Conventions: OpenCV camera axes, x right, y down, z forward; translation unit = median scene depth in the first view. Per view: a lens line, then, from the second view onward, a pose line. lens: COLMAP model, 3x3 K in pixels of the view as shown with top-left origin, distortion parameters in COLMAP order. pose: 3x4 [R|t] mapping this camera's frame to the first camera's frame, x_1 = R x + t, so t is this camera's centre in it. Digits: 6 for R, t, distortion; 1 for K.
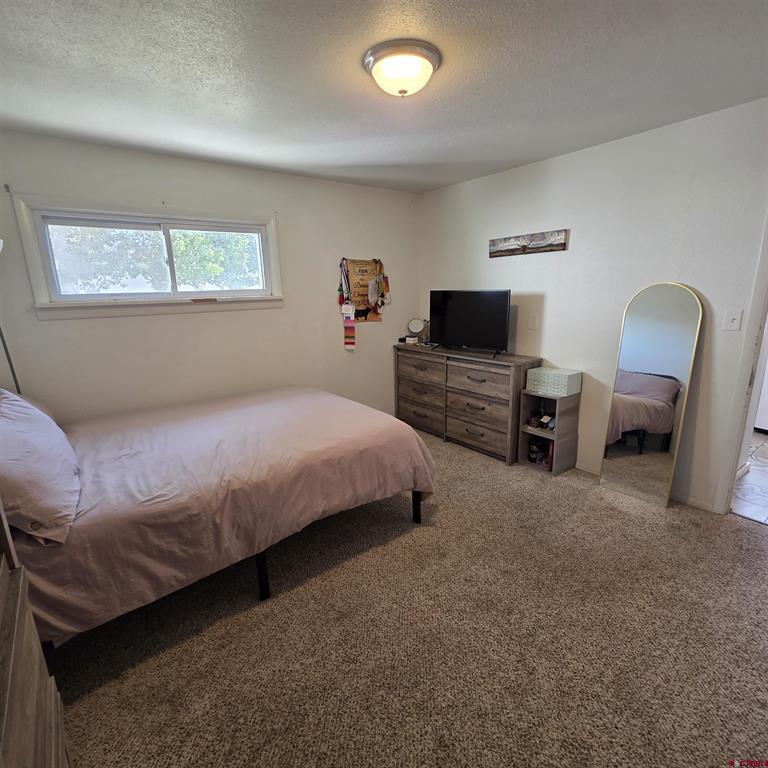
lens RADIAL K [[410.6, 0, 384.0], [0, 410.6, 384.0], [0, 0, 1]] dist [-0.003187, 0.001193]
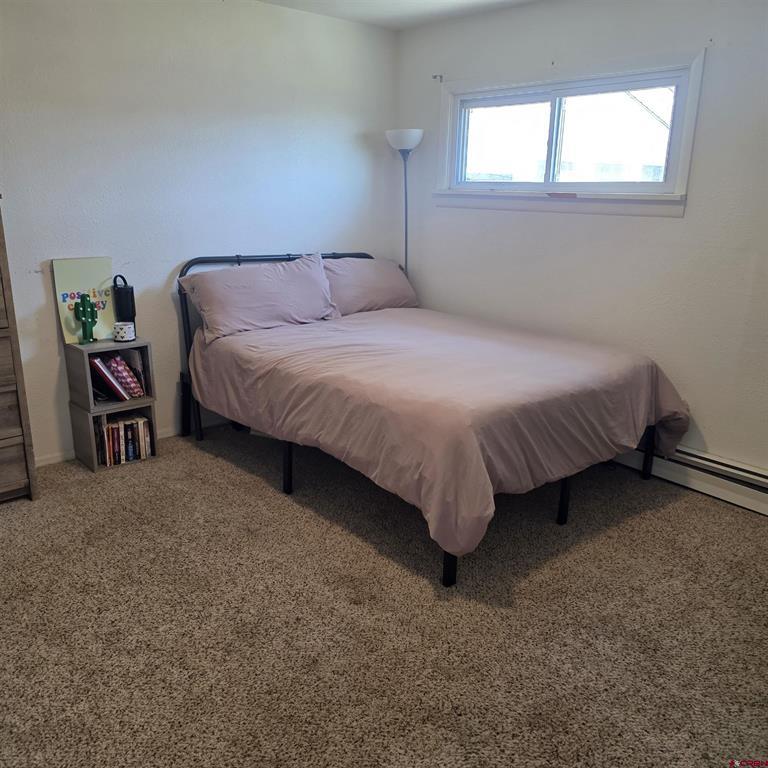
lens RADIAL K [[688.2, 0, 384.0], [0, 688.2, 384.0], [0, 0, 1]] dist [0.054783, -0.008490]
pose [[0.069743, 0.299696, -0.951482, 1.115391], [-0.247973, 0.929075, 0.274462, -0.215287], [0.966253, 0.216800, 0.139113, 0.845554]]
